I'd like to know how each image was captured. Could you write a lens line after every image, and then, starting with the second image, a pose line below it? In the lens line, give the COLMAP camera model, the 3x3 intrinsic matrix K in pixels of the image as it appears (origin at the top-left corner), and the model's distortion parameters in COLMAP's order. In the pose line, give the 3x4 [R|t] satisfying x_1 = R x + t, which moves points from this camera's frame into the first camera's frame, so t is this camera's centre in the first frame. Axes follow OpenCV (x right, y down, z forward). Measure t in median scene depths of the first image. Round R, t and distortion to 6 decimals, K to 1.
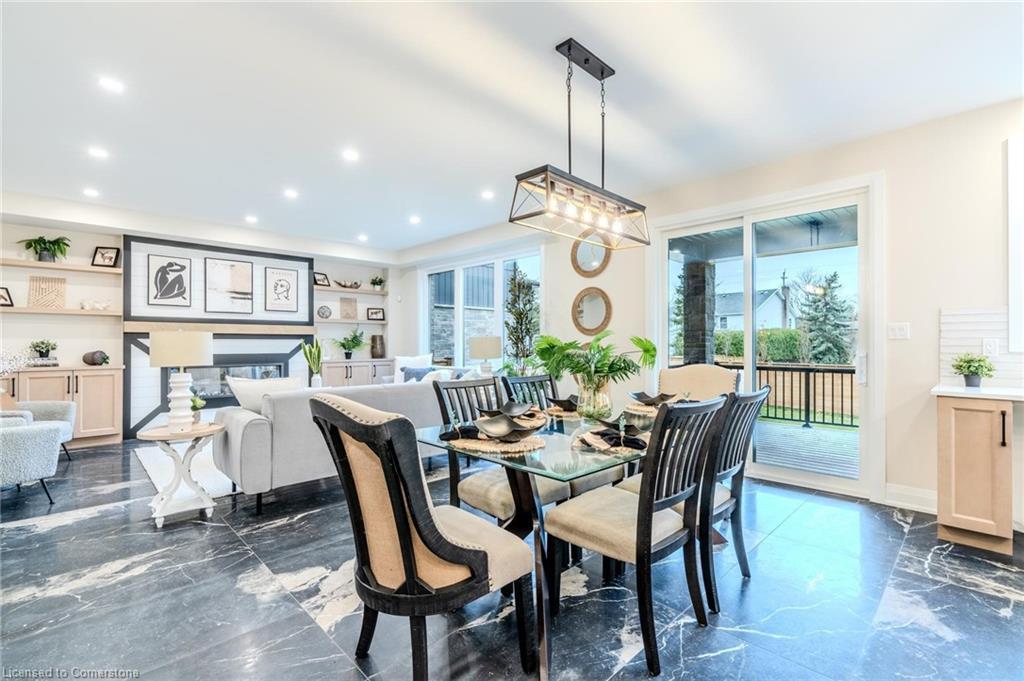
lens RADIAL K [[459.0, 0, 500.9], [0, 459.0, 338.9], [0, 0, 1]] dist [-0.005090, 0.000672]
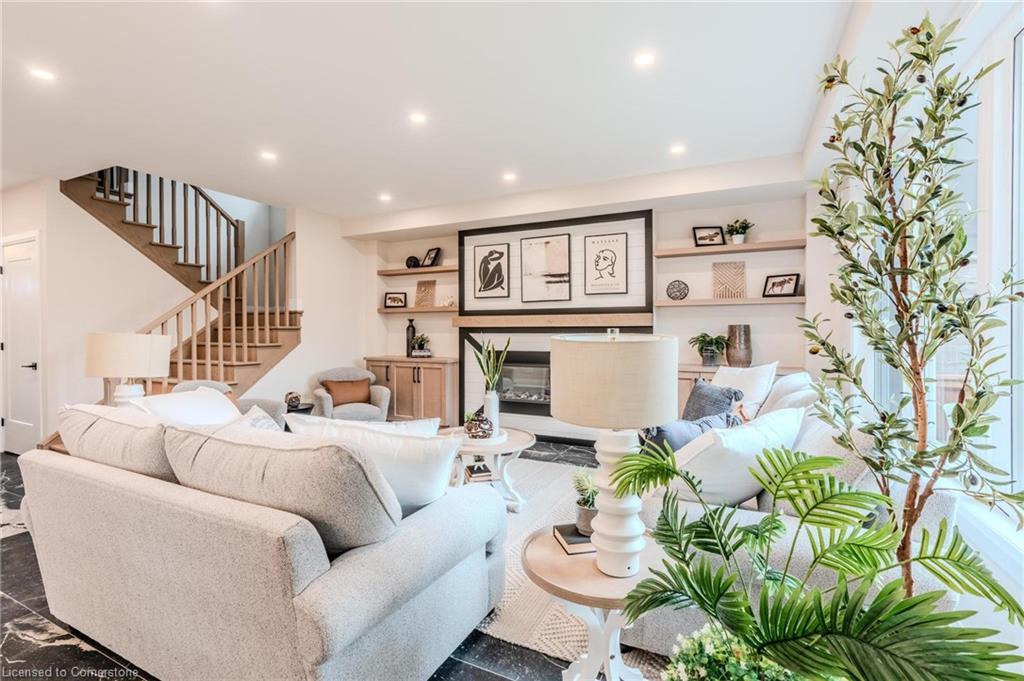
lens RADIAL K [[459.0, 0, 510.6], [0, 459.0, 336.1], [0, 0, 1]] dist [-0.005090, 0.000672]
pose [[0.347905, 0.000581, -0.937530, 0.167735], [0.002351, 0.999996, 0.001492, 0.004331], [0.937527, -0.002723, 0.347902, 0.730695]]
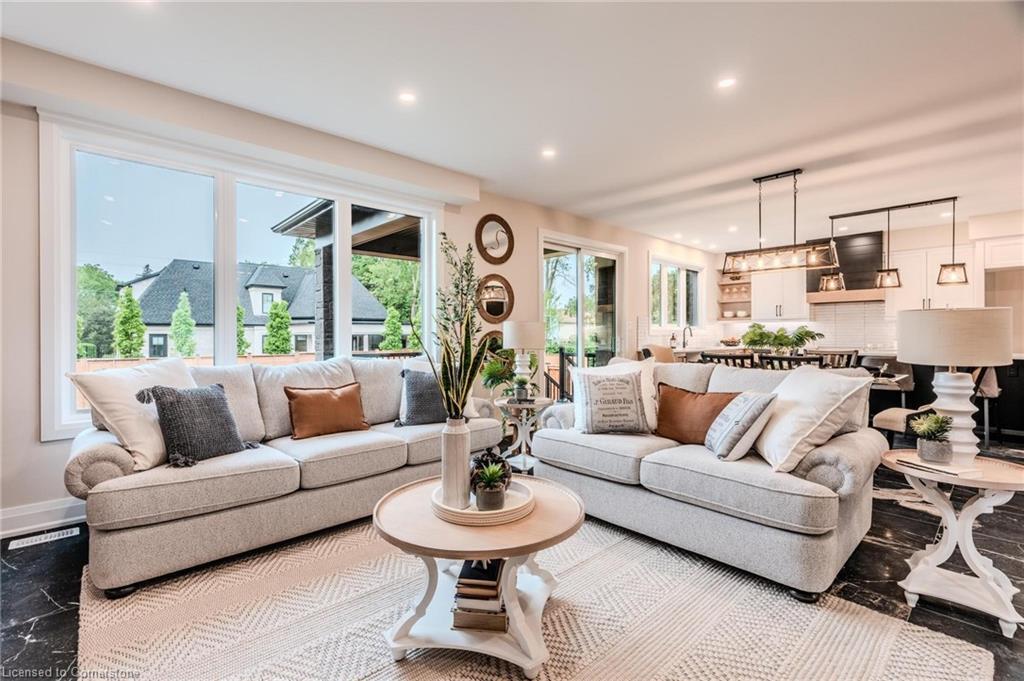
lens RADIAL K [[459.0, 0, 505.3], [0, 459.0, 334.7], [0, 0, 1]] dist [-0.005090, 0.000672]
pose [[0.012829, -0.000980, 0.999917, -0.702203], [0.001840, 0.999998, 0.000957, 0.012073], [-0.999916, 0.001828, 0.012831, 0.872029]]
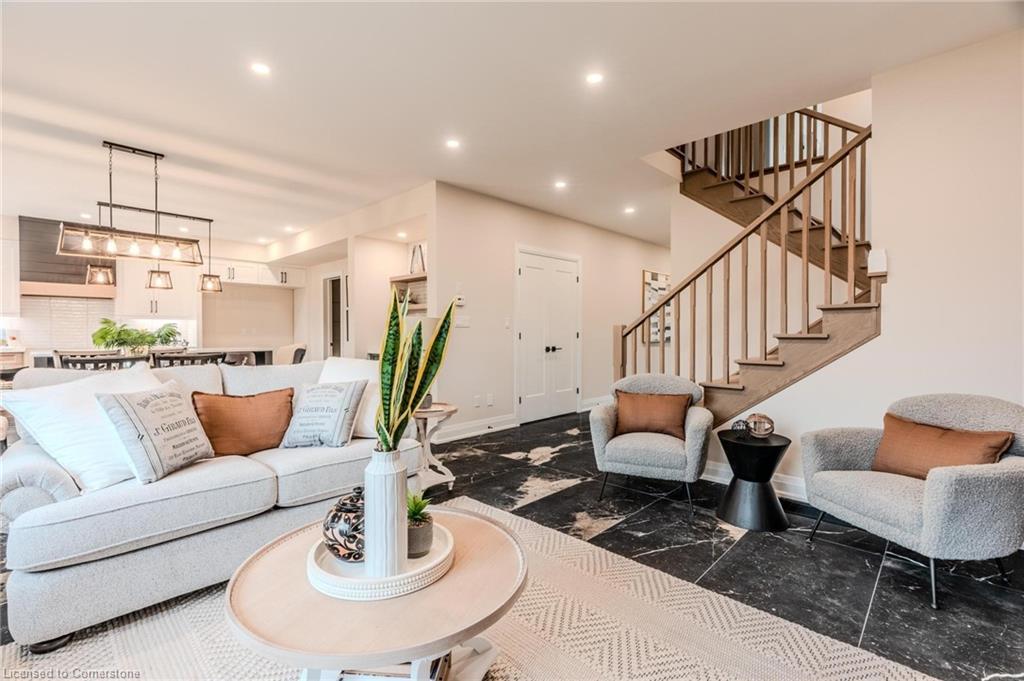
lens RADIAL K [[459.0, 0, 506.1], [0, 459.0, 337.1], [0, 0, 1]] dist [-0.005090, 0.000672]
pose [[-0.999083, -0.001995, -0.042758, -0.442146], [-0.002238, 0.999982, 0.005638, 0.015477], [0.042746, 0.005728, -0.999070, 1.120673]]
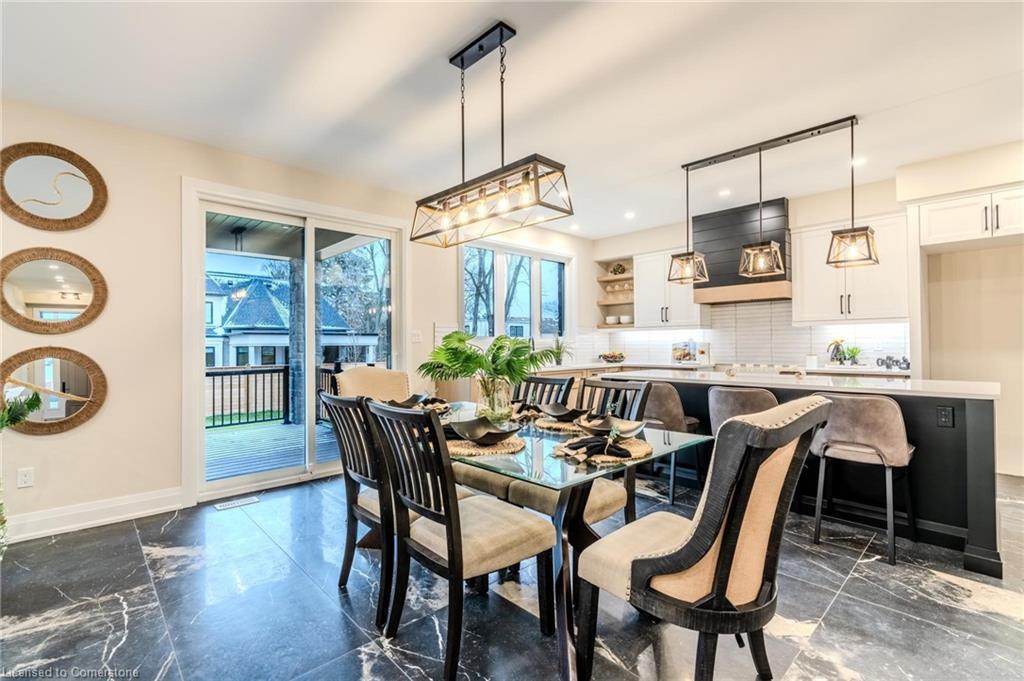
lens RADIAL K [[459.0, 0, 509.3], [0, 459.0, 343.3], [0, 0, 1]] dist [-0.005090, 0.000672]
pose [[0.010391, 0.003089, 0.999941, -0.323449], [0.004448, 0.999985, -0.003135, 0.008119], [-0.999936, 0.004480, 0.010377, 0.387559]]
